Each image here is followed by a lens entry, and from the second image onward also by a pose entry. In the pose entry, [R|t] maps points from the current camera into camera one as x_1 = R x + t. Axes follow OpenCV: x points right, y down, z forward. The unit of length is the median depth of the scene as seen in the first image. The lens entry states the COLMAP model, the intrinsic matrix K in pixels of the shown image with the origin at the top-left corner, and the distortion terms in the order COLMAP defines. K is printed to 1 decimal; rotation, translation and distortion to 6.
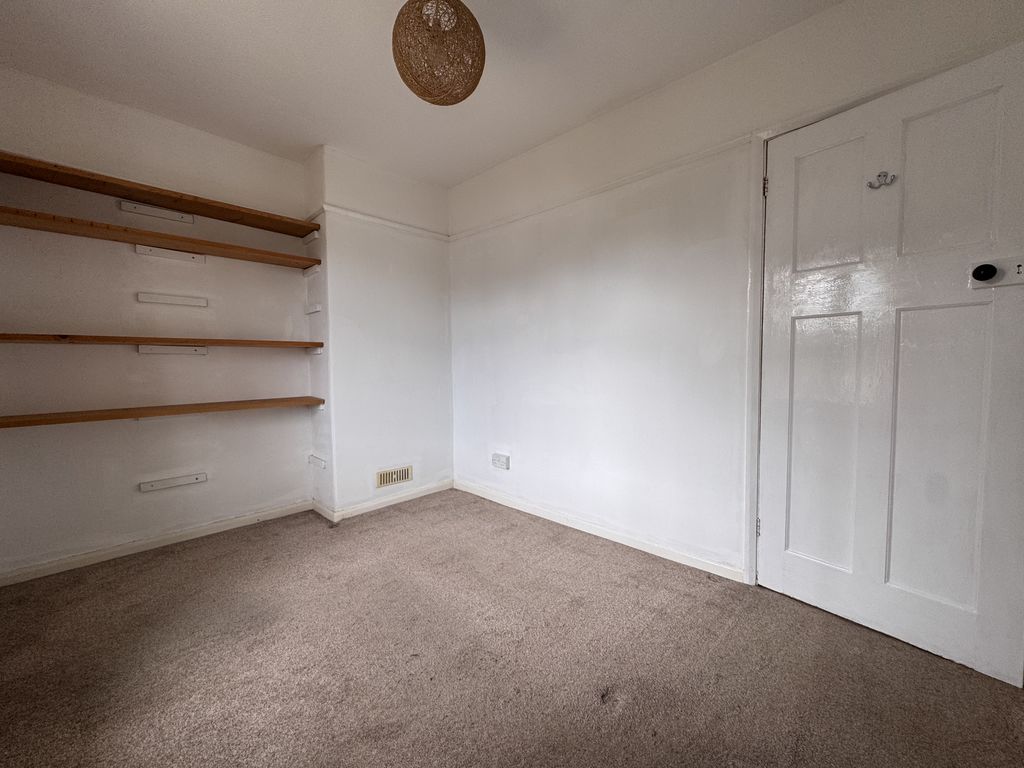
lens RADIAL K [[408.1, 0, 512.0], [0, 408.1, 384.0], [0, 0, 1]] dist [-0.000472, -0.000090]
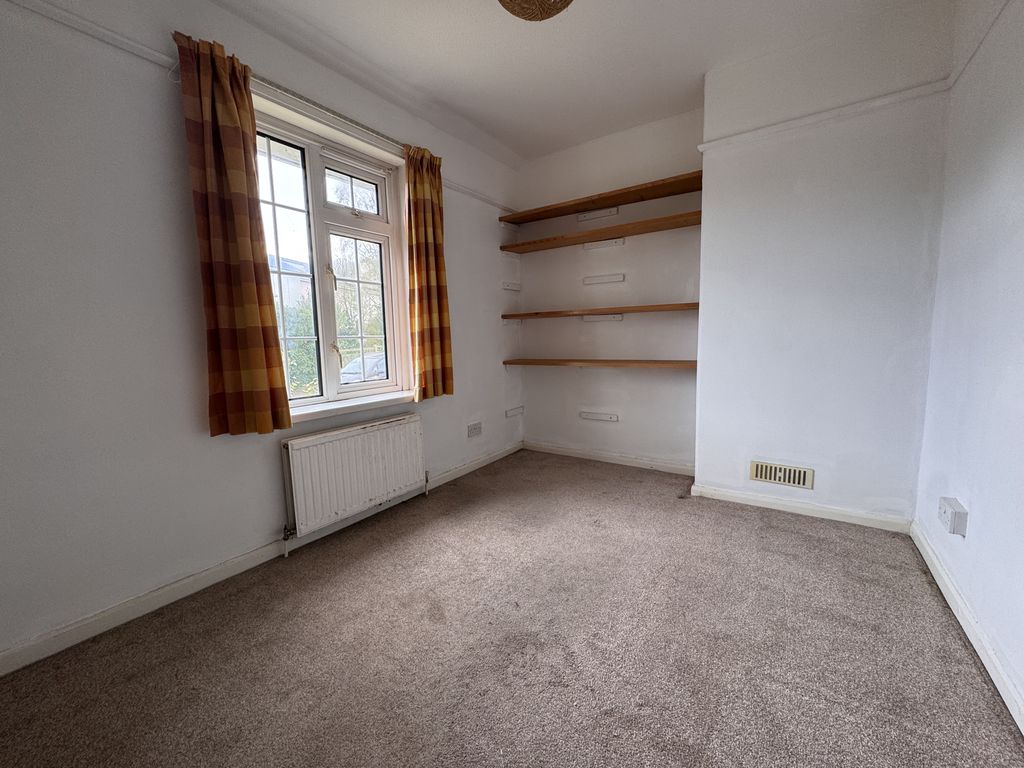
lens RADIAL K [[408.1, 0, 512.0], [0, 408.1, 384.0], [0, 0, 1]] dist [-0.000472, -0.000090]
pose [[0.164150, 0.118293, -0.979317, 0.415704], [-0.029899, 0.992924, 0.114926, -0.013035], [0.985982, 0.010416, 0.166525, 0.460394]]
